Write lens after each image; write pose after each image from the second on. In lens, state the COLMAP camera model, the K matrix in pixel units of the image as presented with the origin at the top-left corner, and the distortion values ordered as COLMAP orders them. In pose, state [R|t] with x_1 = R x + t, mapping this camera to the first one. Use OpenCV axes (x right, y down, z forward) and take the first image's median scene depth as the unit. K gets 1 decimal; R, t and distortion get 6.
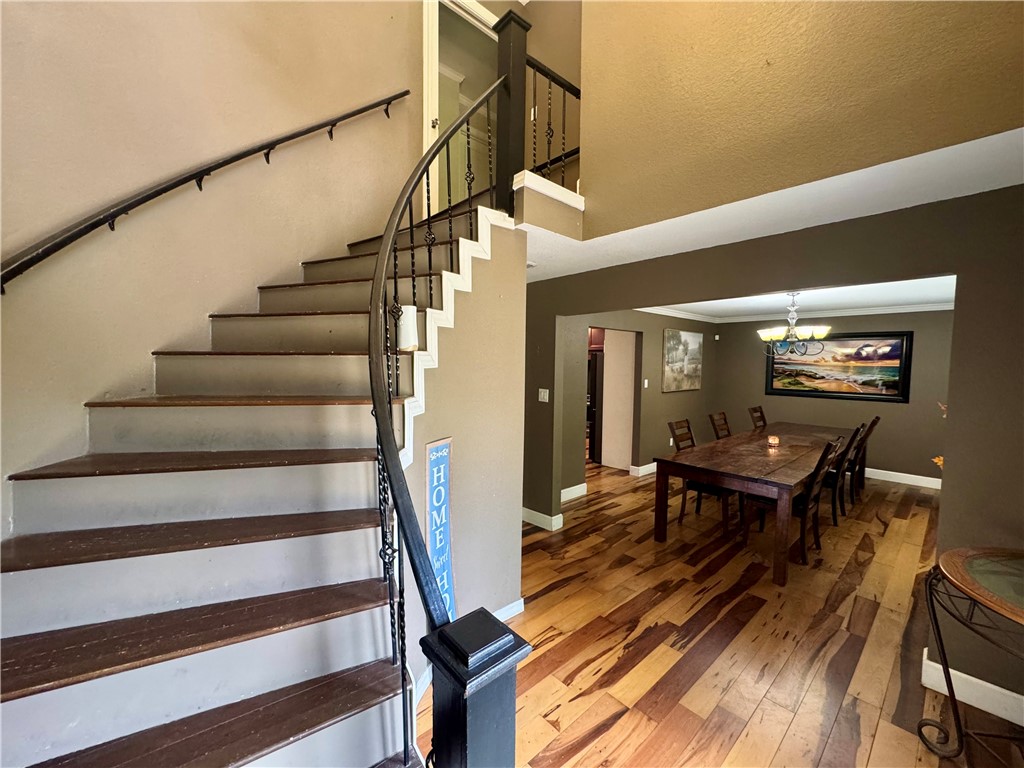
lens RADIAL K [[410.4, 0, 514.8], [0, 410.4, 383.7], [0, 0, 1]] dist [-0.003084, 0.000039]
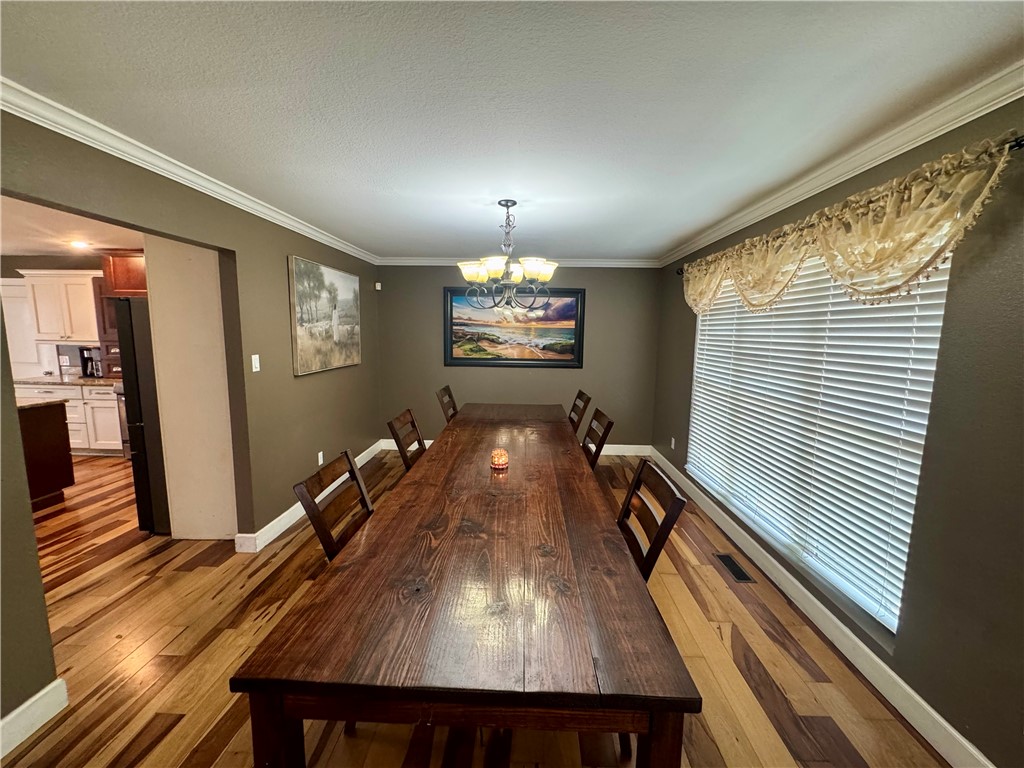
lens RADIAL K [[410.4, 0, 514.8], [0, 410.4, 383.7], [0, 0, 1]] dist [-0.003084, 0.000039]
pose [[0.695216, -0.094367, 0.712580, 0.176540], [0.031943, 0.994421, 0.100528, -0.014286], [-0.718091, -0.047127, 0.694352, 0.420748]]
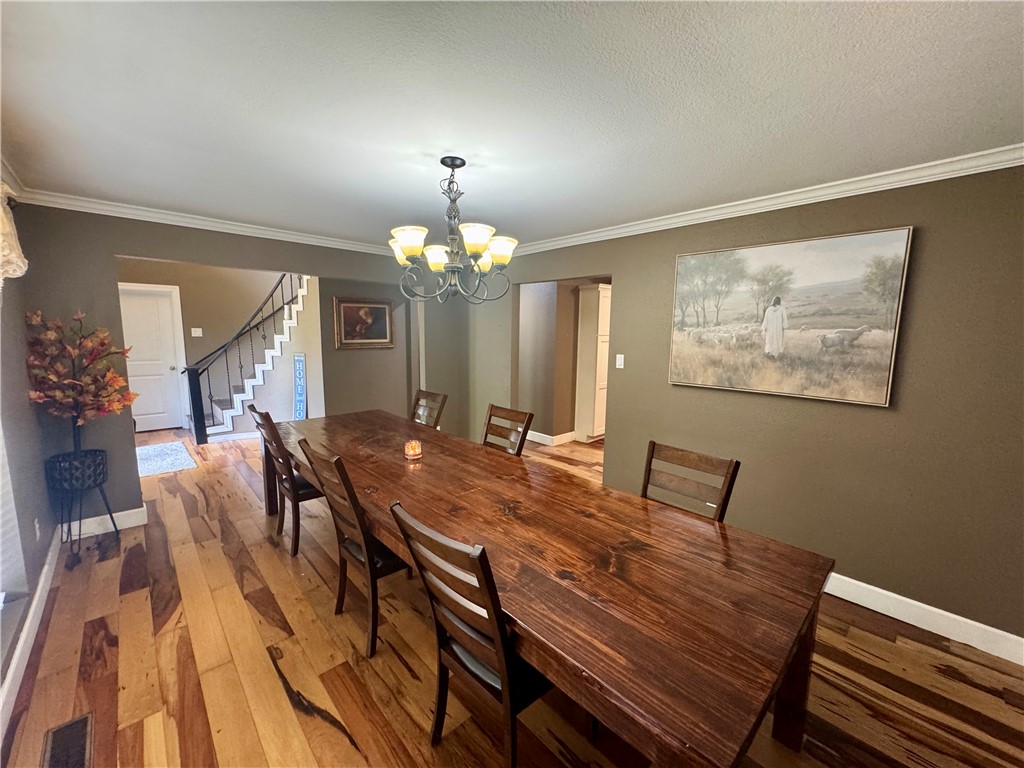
lens RADIAL K [[410.4, 0, 514.8], [0, 410.4, 383.7], [0, 0, 1]] dist [-0.003084, 0.000039]
pose [[0.022381, 0.120457, -0.992466, 0.860695], [-0.066520, 0.990694, 0.118742, -0.026885], [0.997534, 0.063362, 0.030186, 0.793591]]
